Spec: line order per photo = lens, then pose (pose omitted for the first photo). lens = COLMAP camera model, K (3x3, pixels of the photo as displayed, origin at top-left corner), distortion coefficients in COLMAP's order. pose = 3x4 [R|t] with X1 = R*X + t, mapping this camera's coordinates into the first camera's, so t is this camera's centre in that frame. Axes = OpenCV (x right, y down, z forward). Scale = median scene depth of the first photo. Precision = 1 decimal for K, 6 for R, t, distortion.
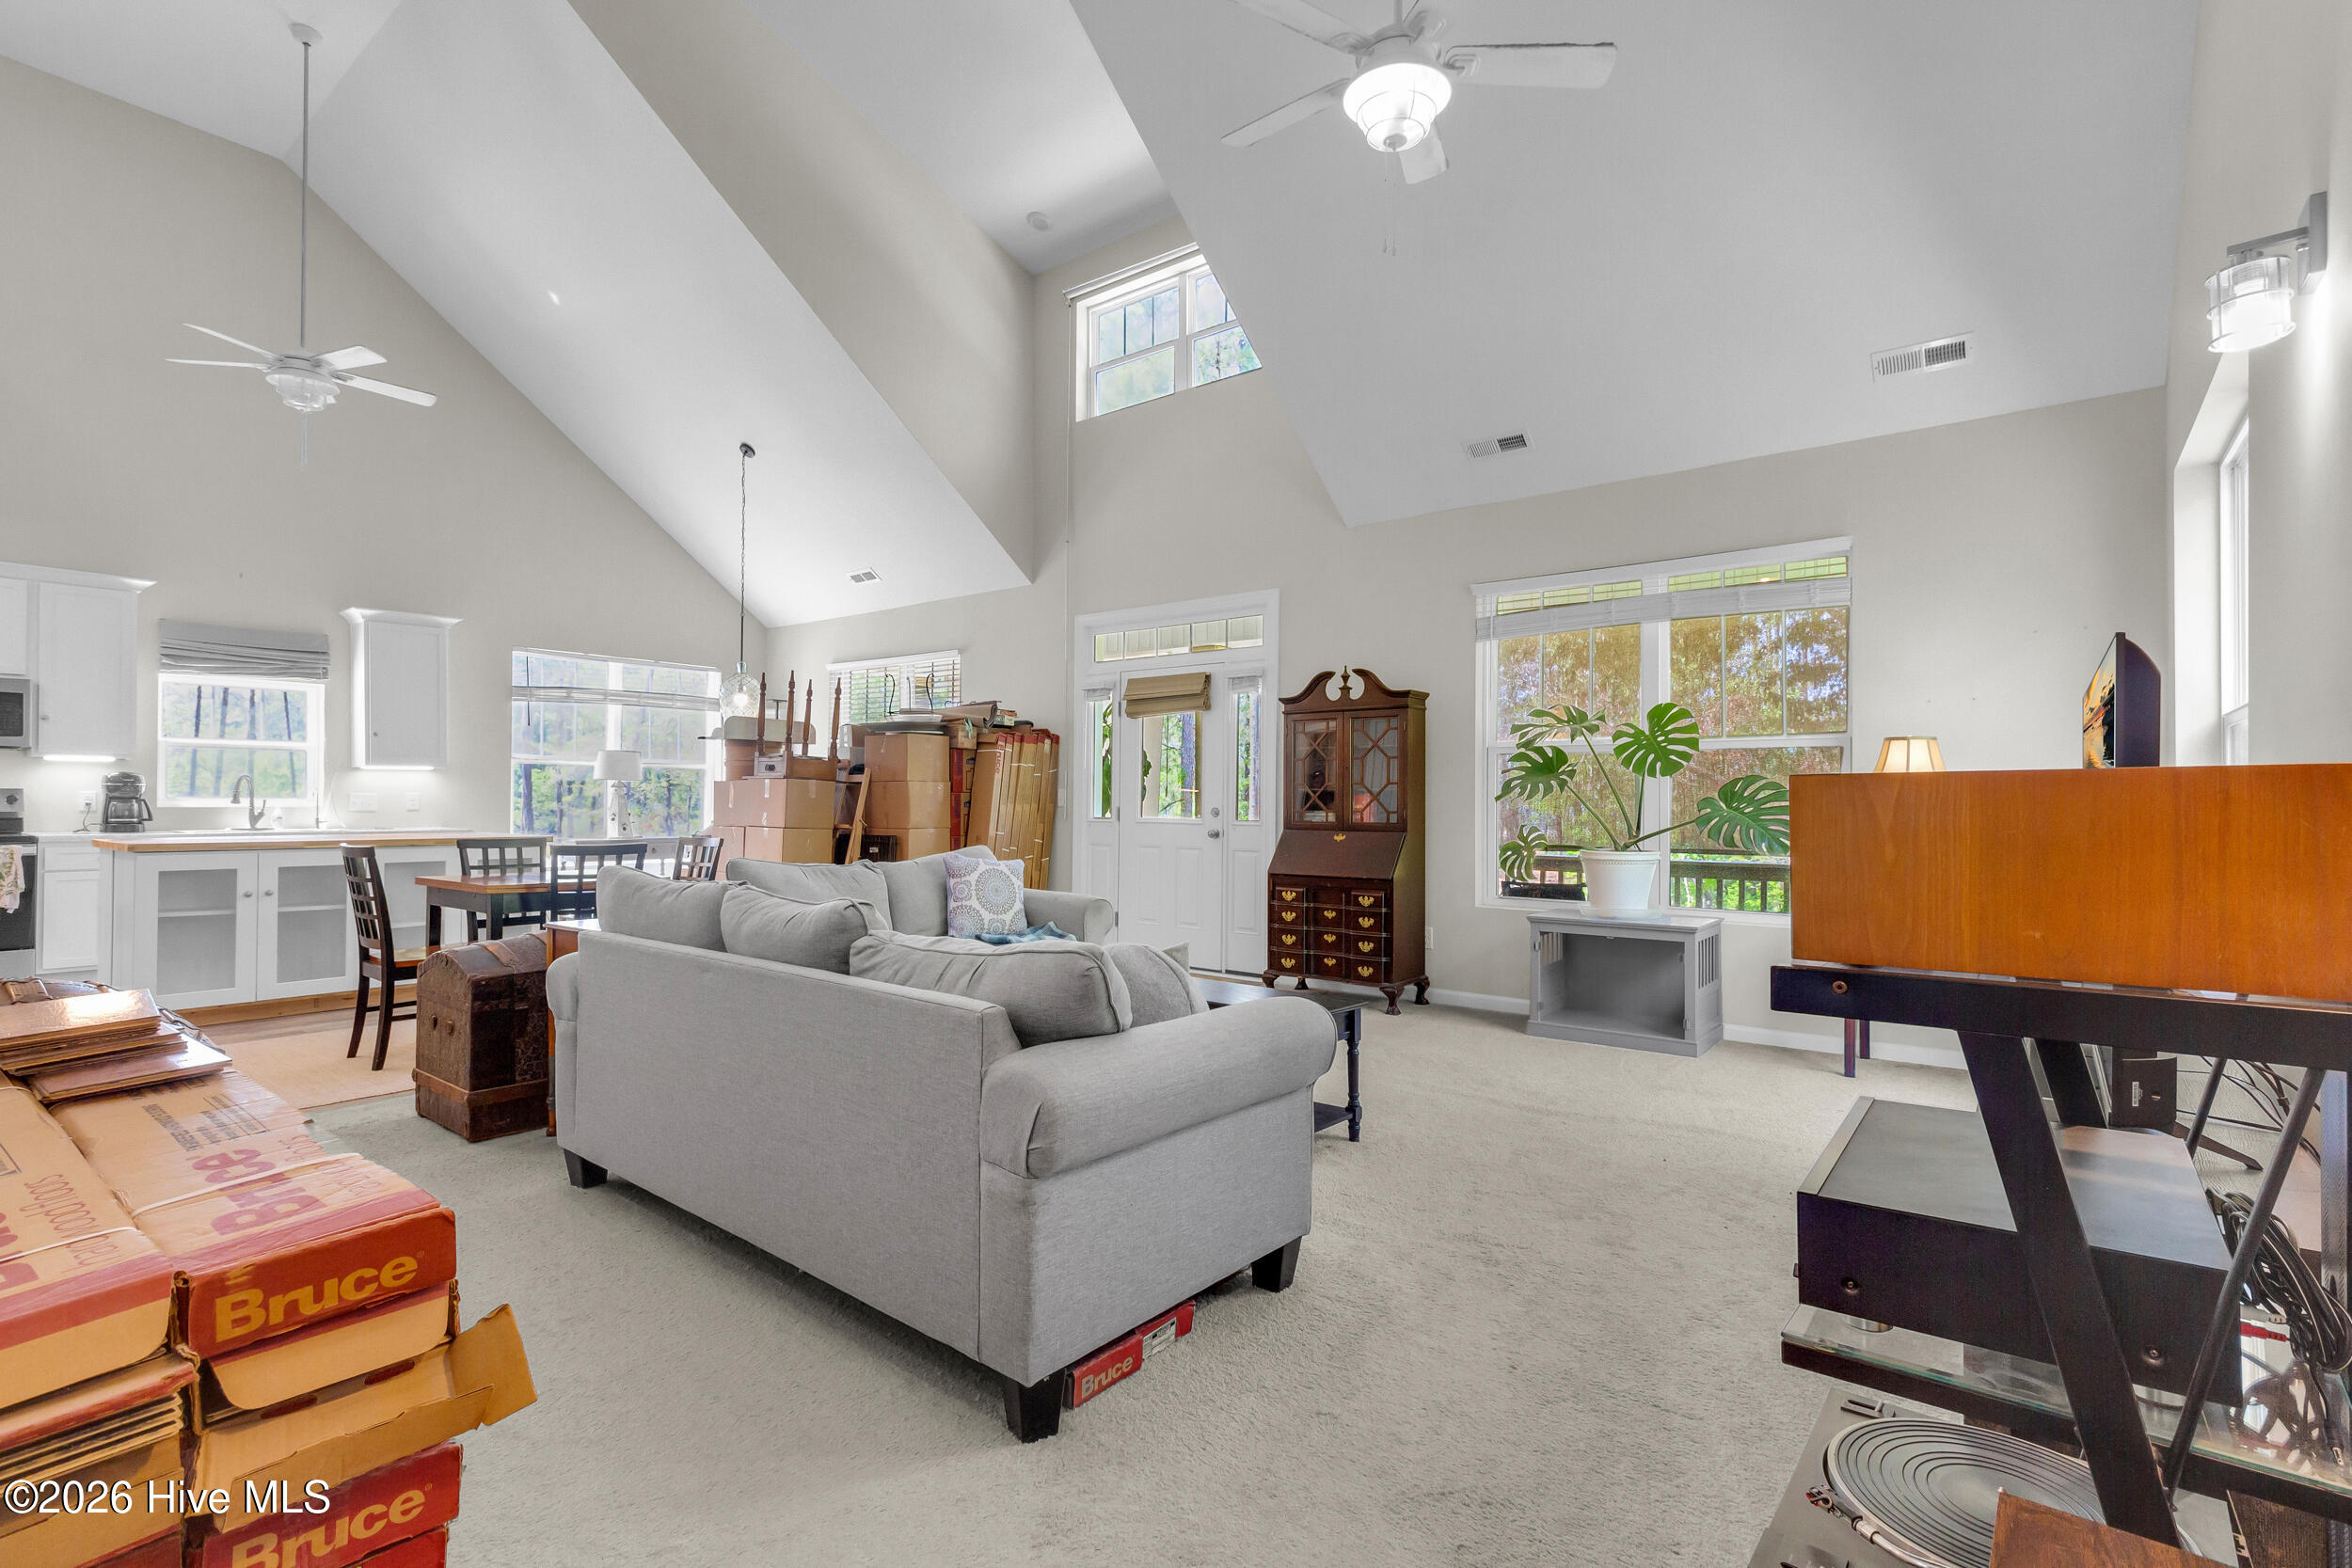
lens RADIAL K [[1099.7, 0, 1170.7], [0, 1099.7, 793.1], [0, 0, 1]] dist [0.001185, 0.000272]
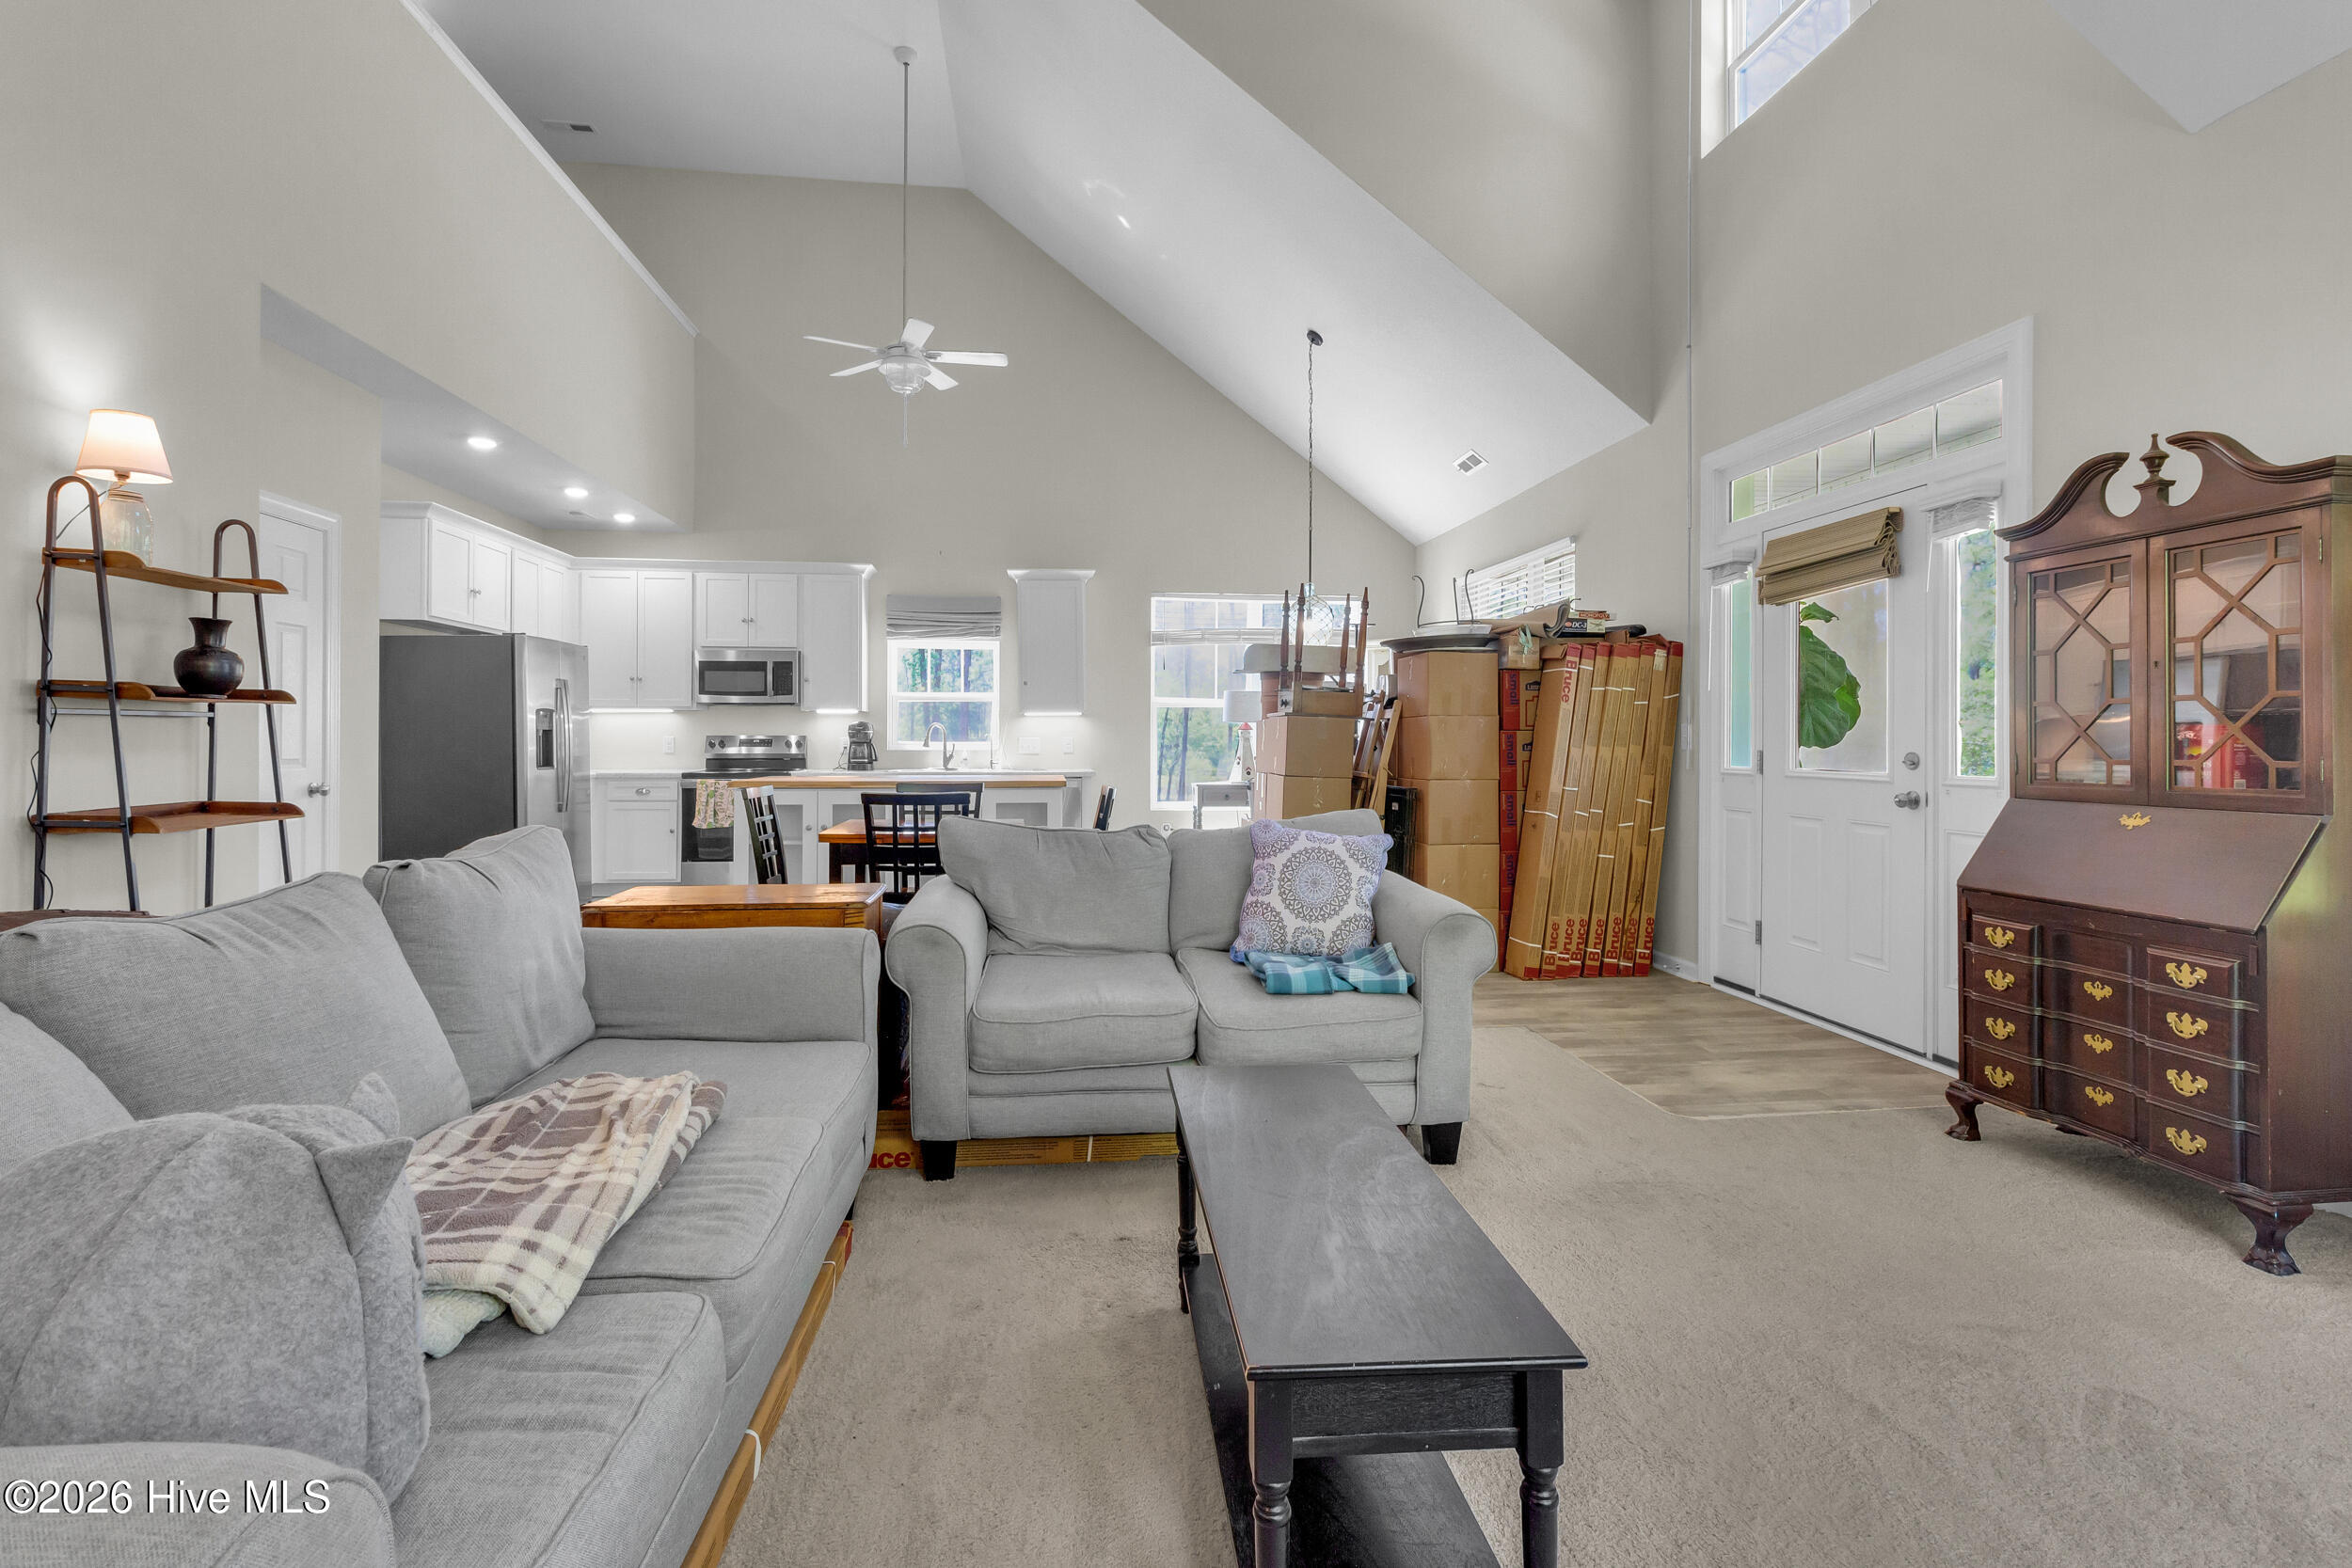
lens RADIAL K [[1101.8, 0, 1175.8], [0, 1101.8, 735.4], [0, 0, 1]] dist [0.000295, 0.000271]
pose [[0.712658, -0.008371, -0.701461, 0.193254], [0.007604, 0.999962, -0.004208, 0.004966], [0.701470, -0.002335, 0.712695, 0.415402]]
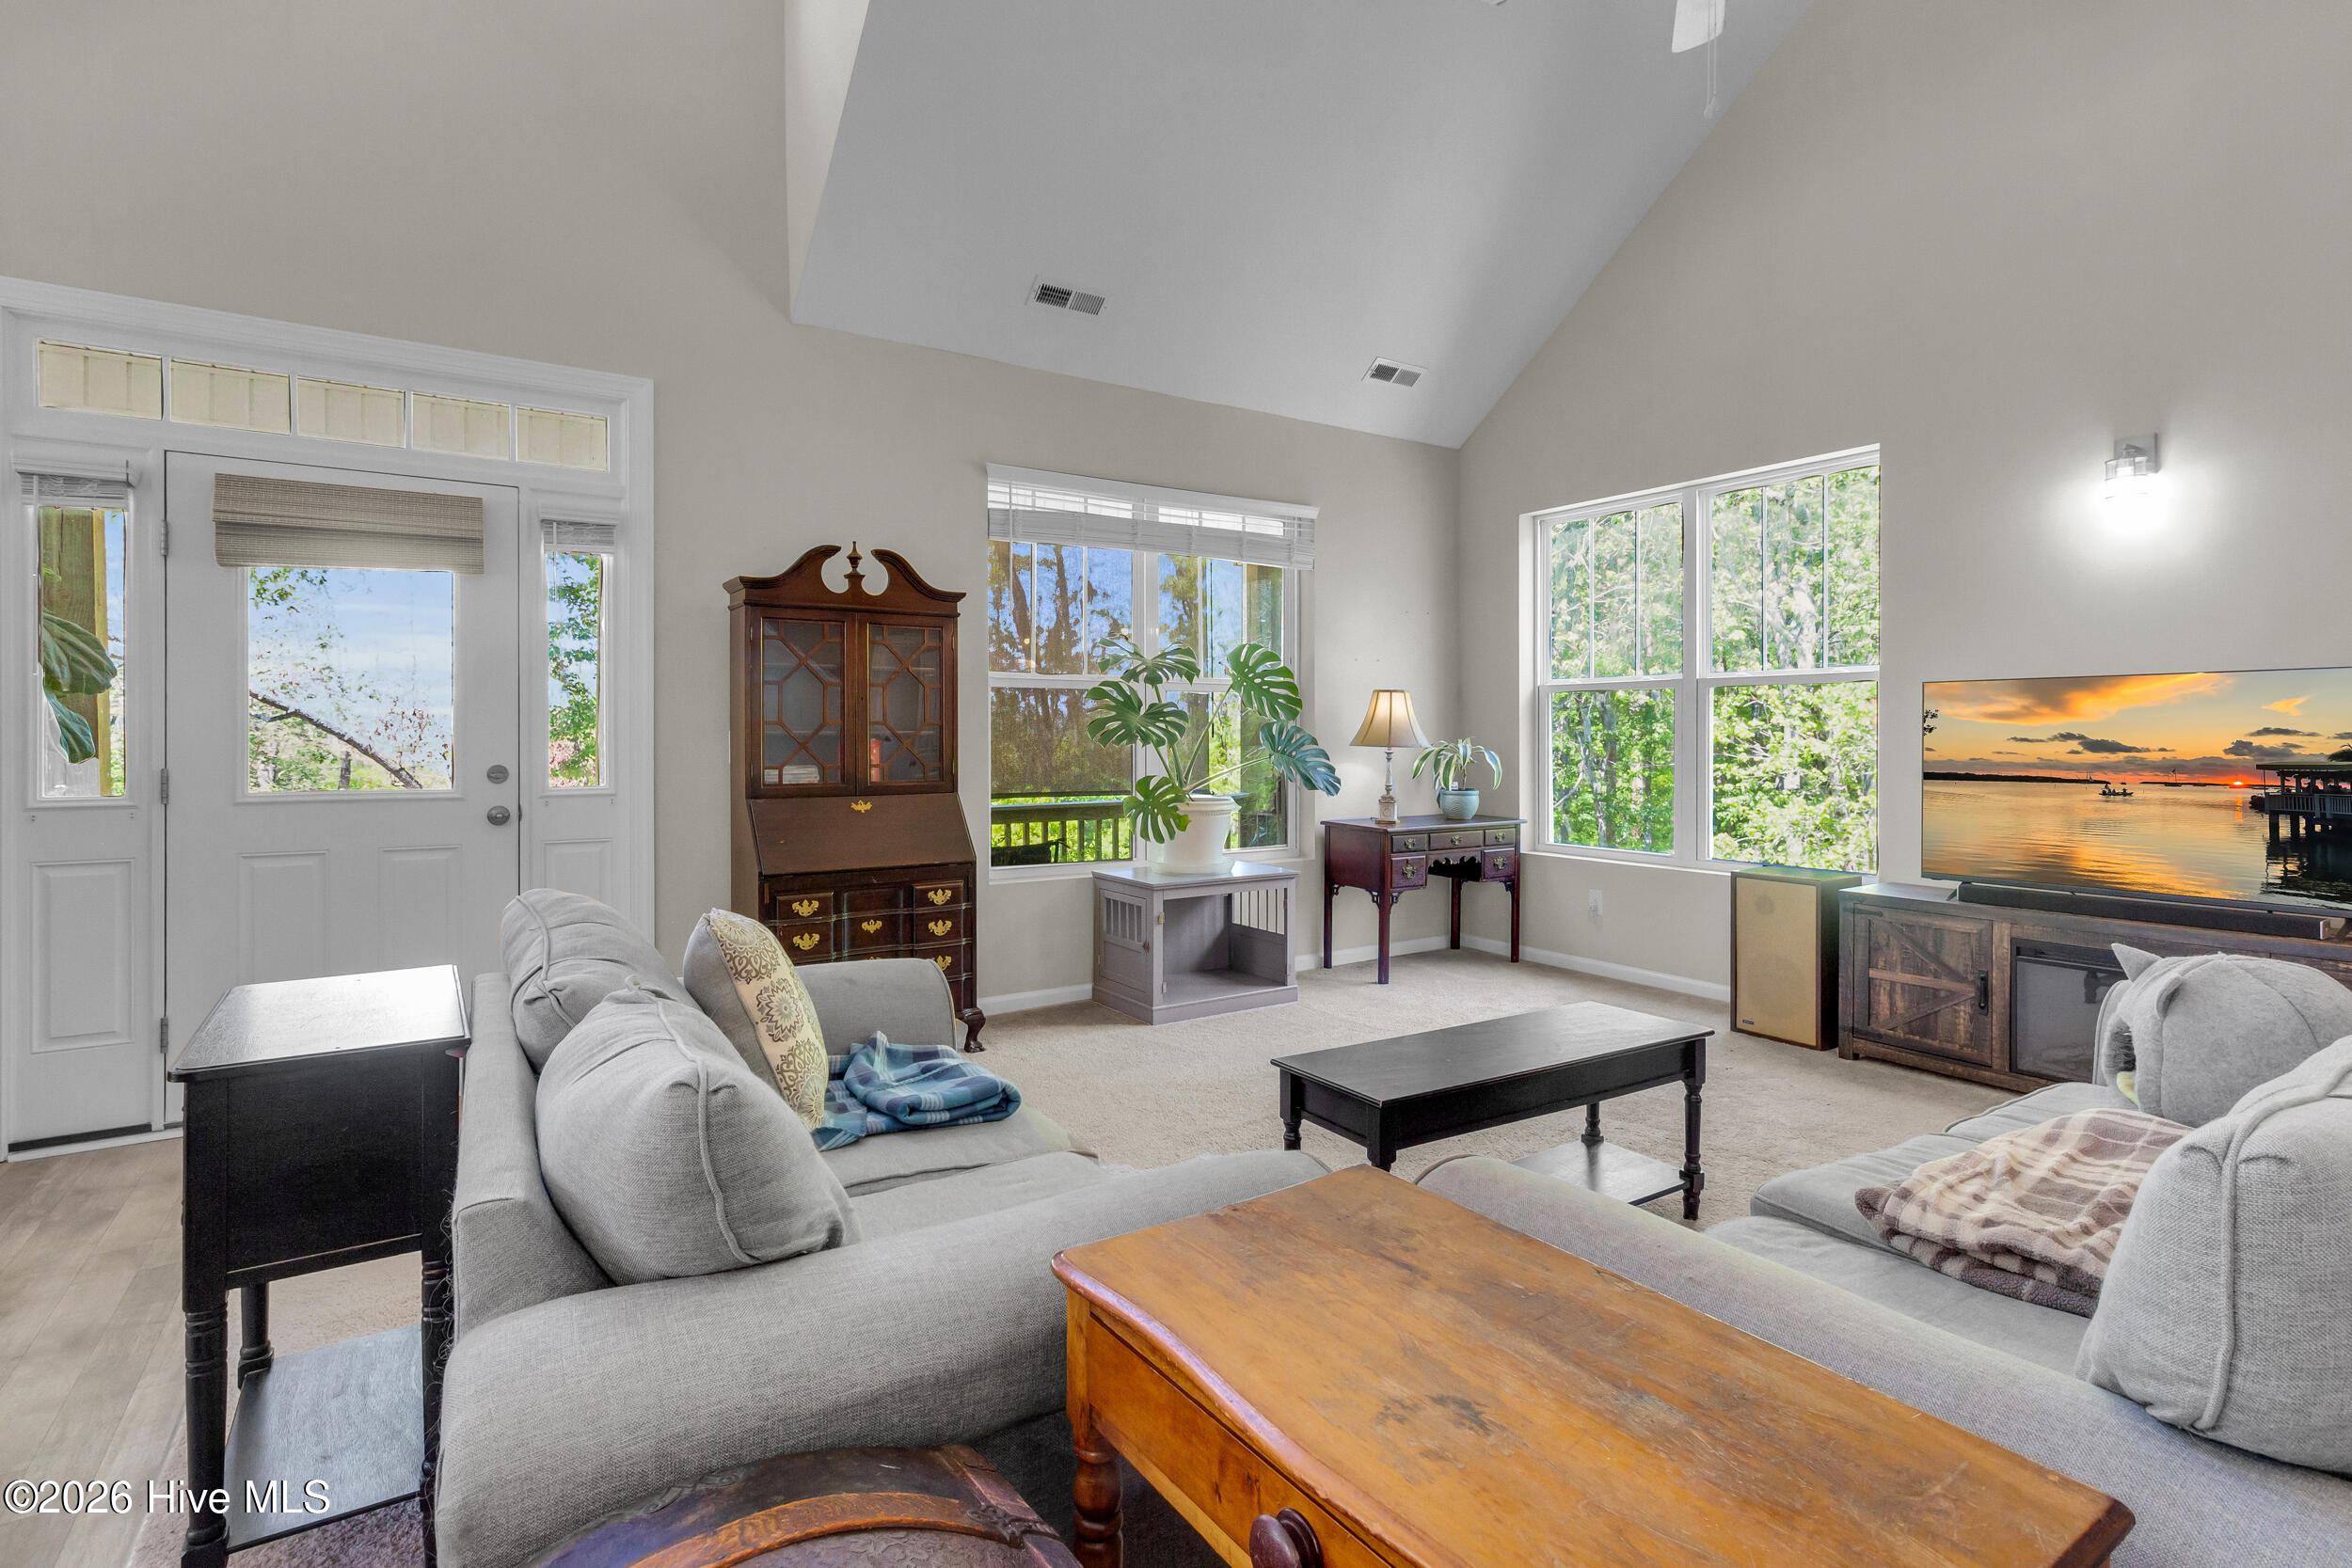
lens RADIAL K [[1137.5, 0, 1182.4], [0, 1137.5, 740.4], [0, 0, 1]] dist [-0.000157, 0.000746]
pose [[0.308588, -0.011662, 0.951124, -0.432596], [-0.005224, 0.999889, 0.013955, -0.009034], [-0.951182, -0.009275, 0.308492, 0.622695]]
